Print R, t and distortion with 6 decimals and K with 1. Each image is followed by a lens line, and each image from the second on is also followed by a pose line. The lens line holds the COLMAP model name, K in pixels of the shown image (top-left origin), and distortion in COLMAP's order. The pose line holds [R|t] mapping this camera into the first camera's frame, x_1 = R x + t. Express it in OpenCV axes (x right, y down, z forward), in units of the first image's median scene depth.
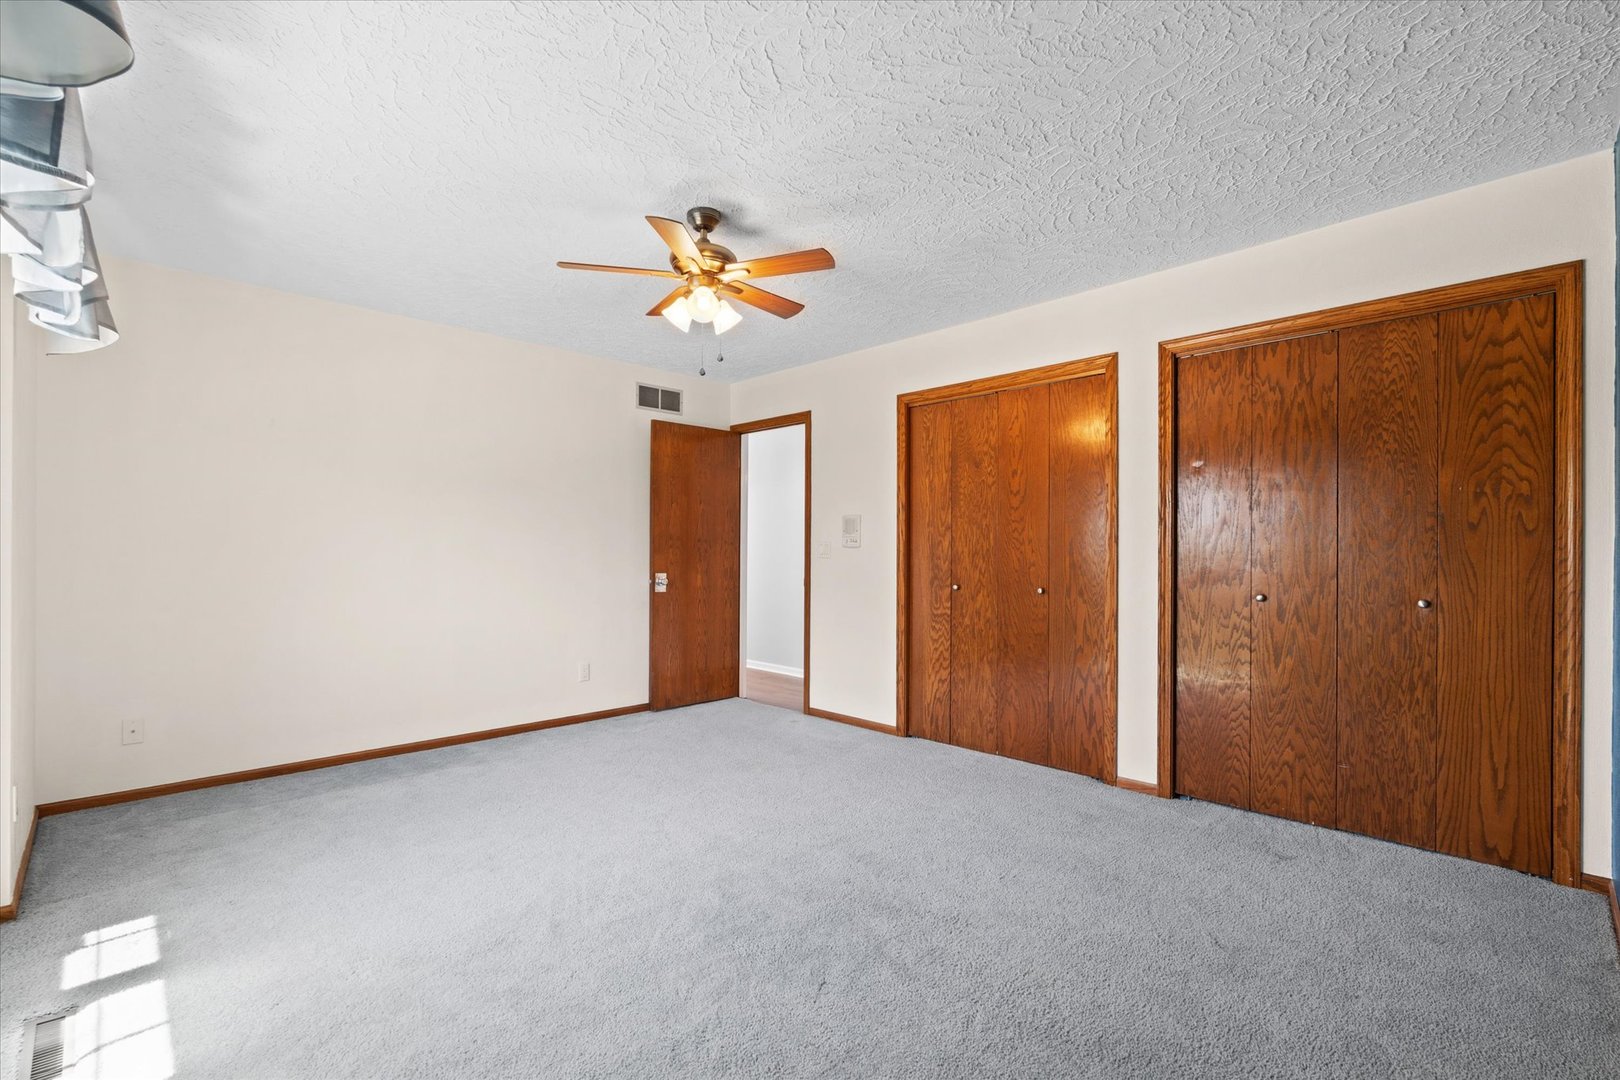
lens RADIAL K [[720.2, 0, 813.6], [0, 720.2, 551.3], [0, 0, 1]] dist [0.000429, -0.000567]
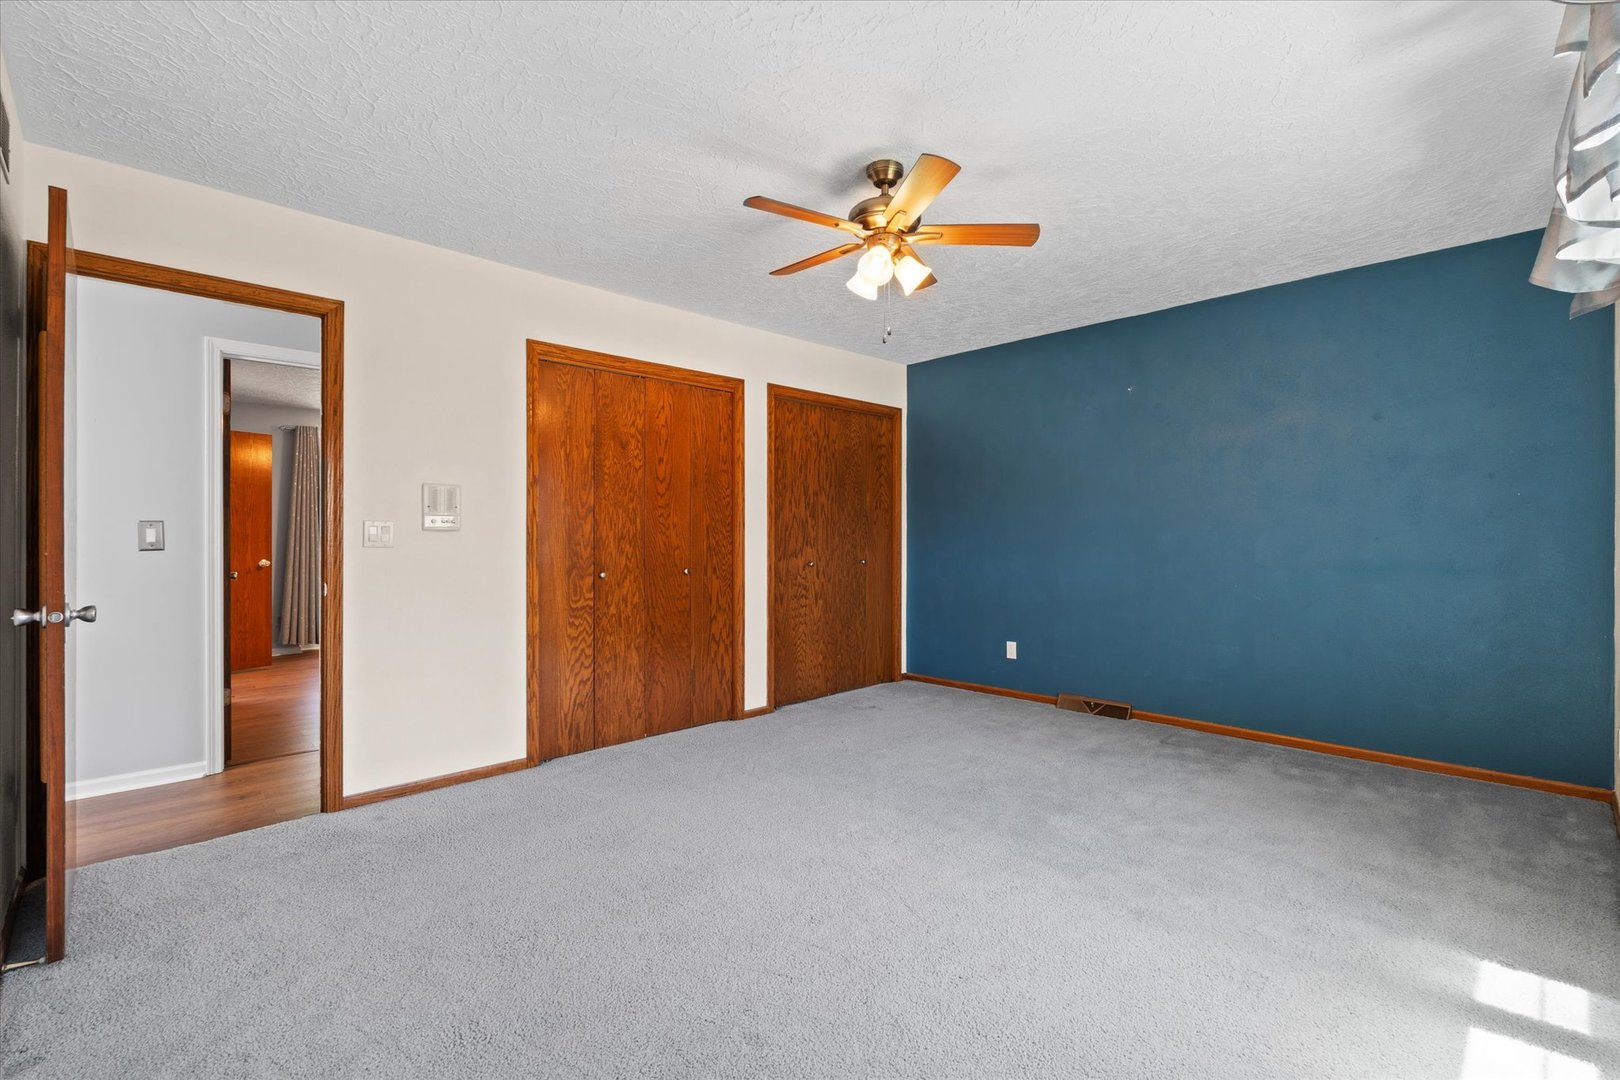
lens RADIAL K [[720.2, 0, 813.6], [0, 720.2, 551.3], [0, 0, 1]] dist [0.000429, -0.000567]
pose [[0.014327, -0.017206, 0.999749, -0.735937], [0.008392, 0.999819, 0.017087, 0.006430], [-0.999862, 0.008145, 0.014469, 0.737229]]
